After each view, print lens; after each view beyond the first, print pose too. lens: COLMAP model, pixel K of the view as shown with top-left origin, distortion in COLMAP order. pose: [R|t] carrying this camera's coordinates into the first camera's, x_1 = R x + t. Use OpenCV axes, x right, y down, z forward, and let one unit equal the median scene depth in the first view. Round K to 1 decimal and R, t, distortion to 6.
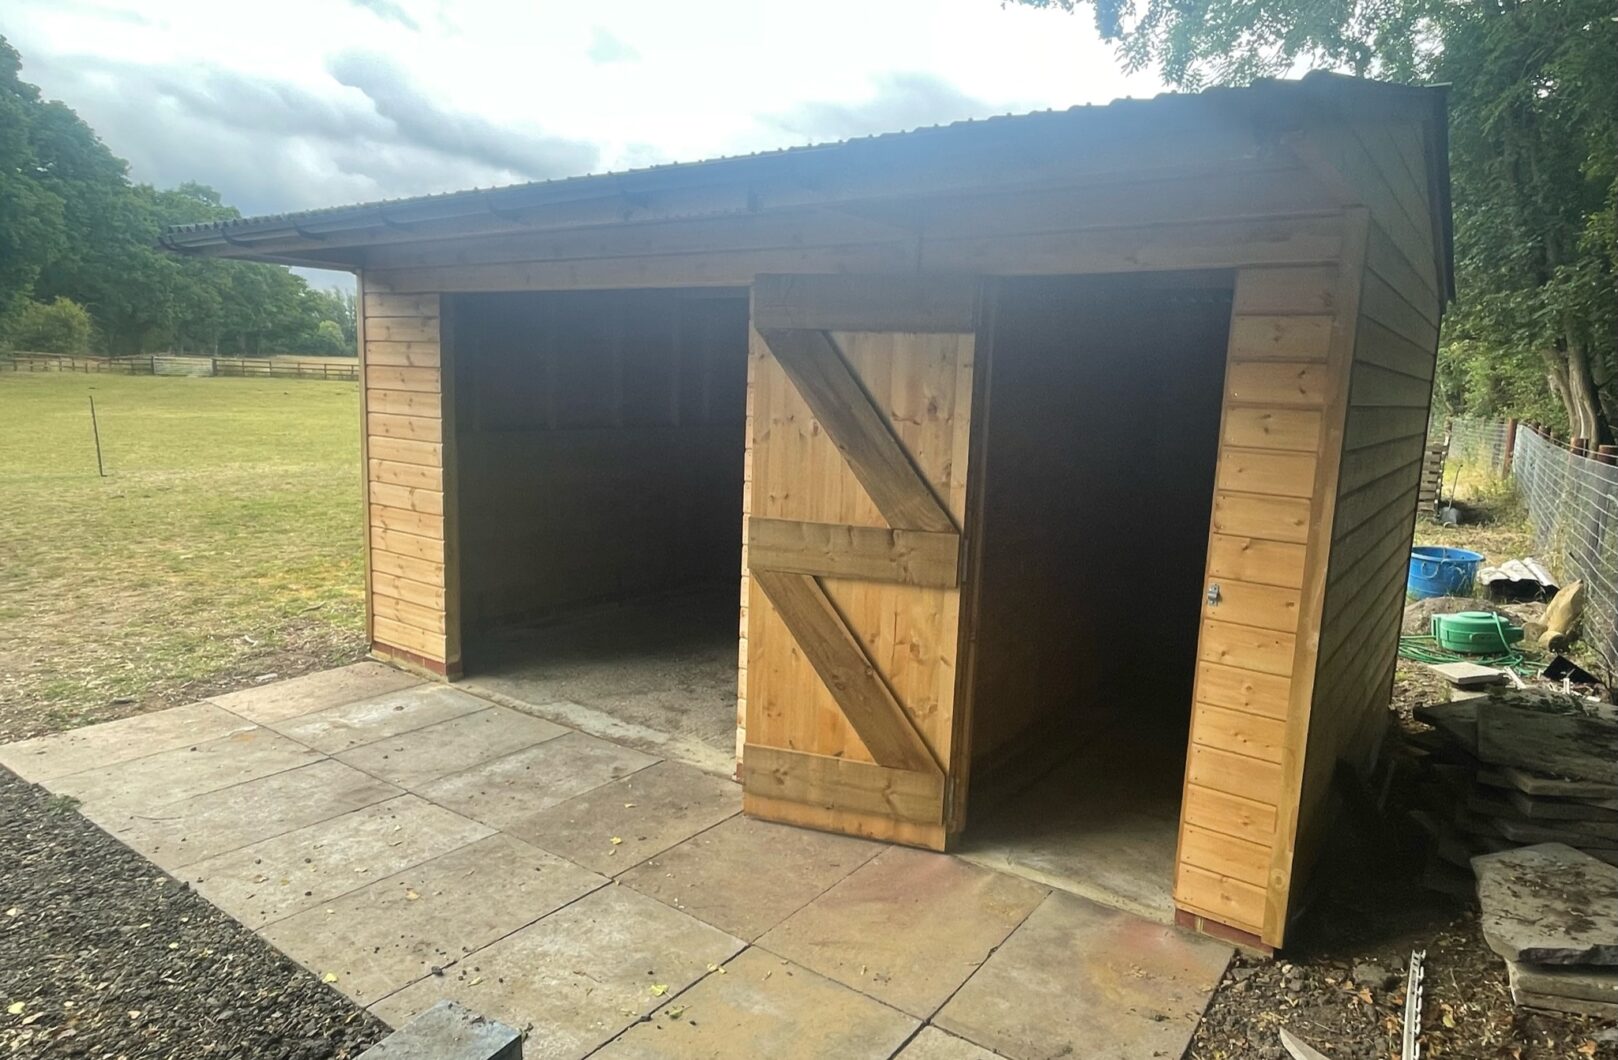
lens RADIAL K [[976.8, 0, 811.3], [0, 976.8, 533.5], [0, 0, 1]] dist [-0.002228, 0.000302]
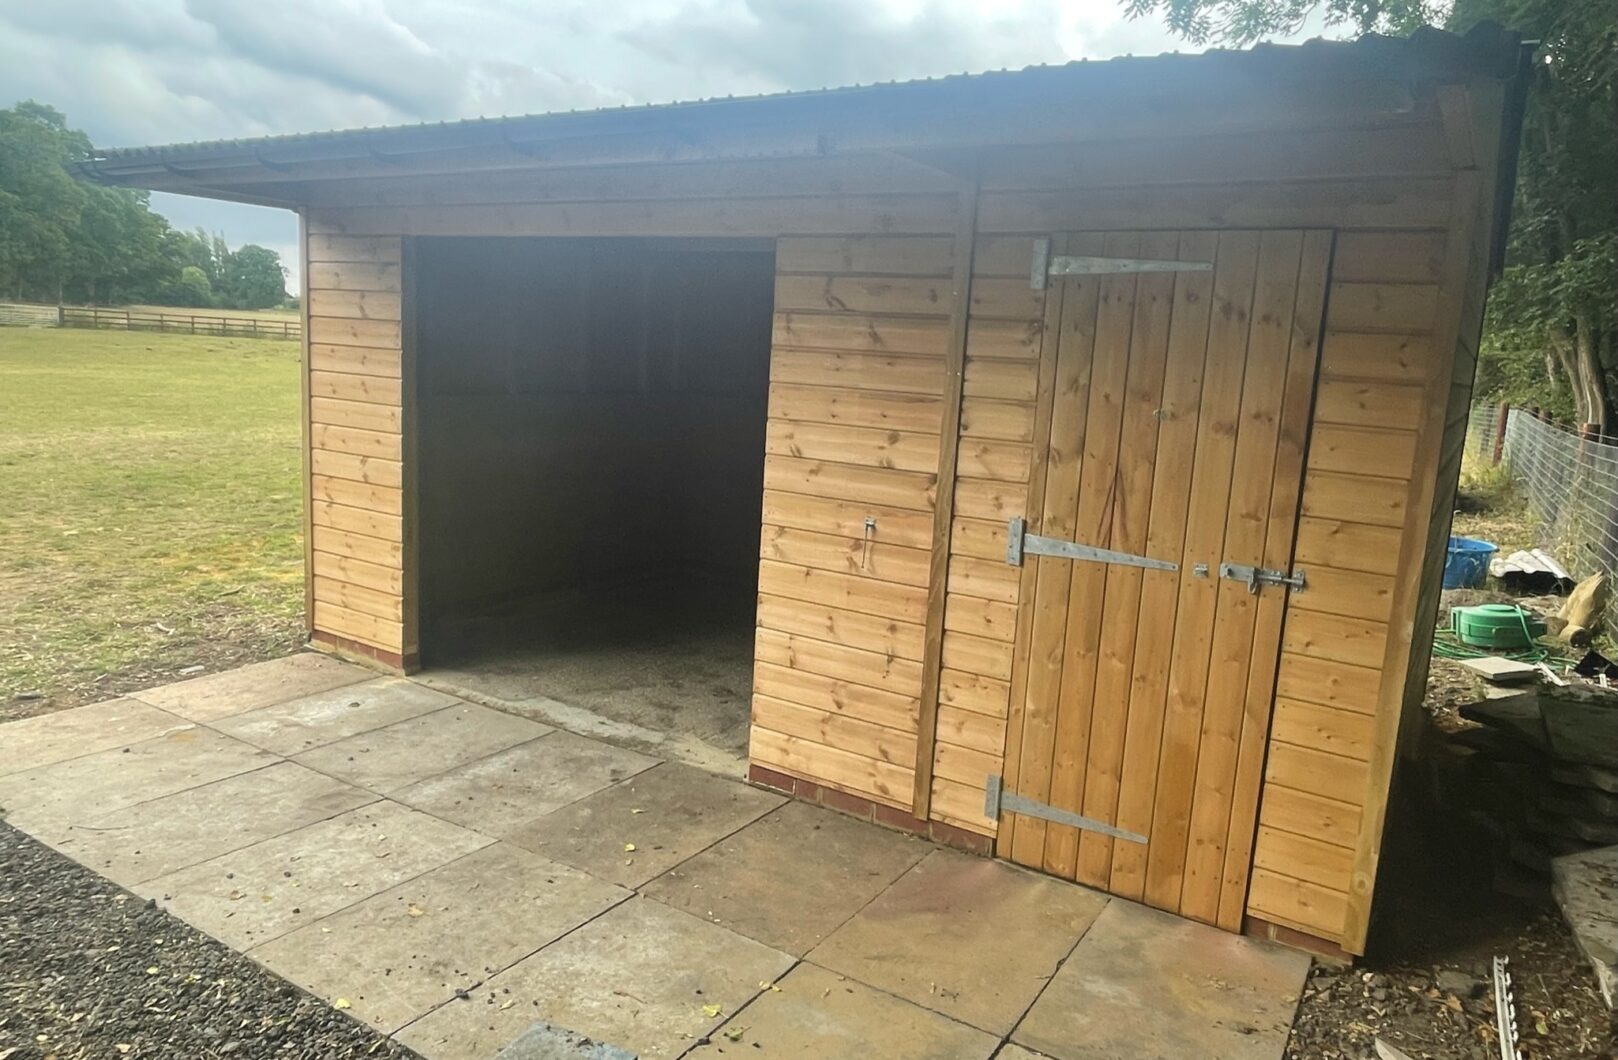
lens RADIAL K [[1075.6, 0, 809.5], [0, 1075.6, 535.1], [0, 0, 1]] dist [-0.000651, -0.000528]
pose [[0.997964, 0.010244, 0.062956, -0.102926], [-0.011312, 0.999798, 0.016637, 0.005429], [-0.062773, -0.017315, 0.997878, 0.001468]]
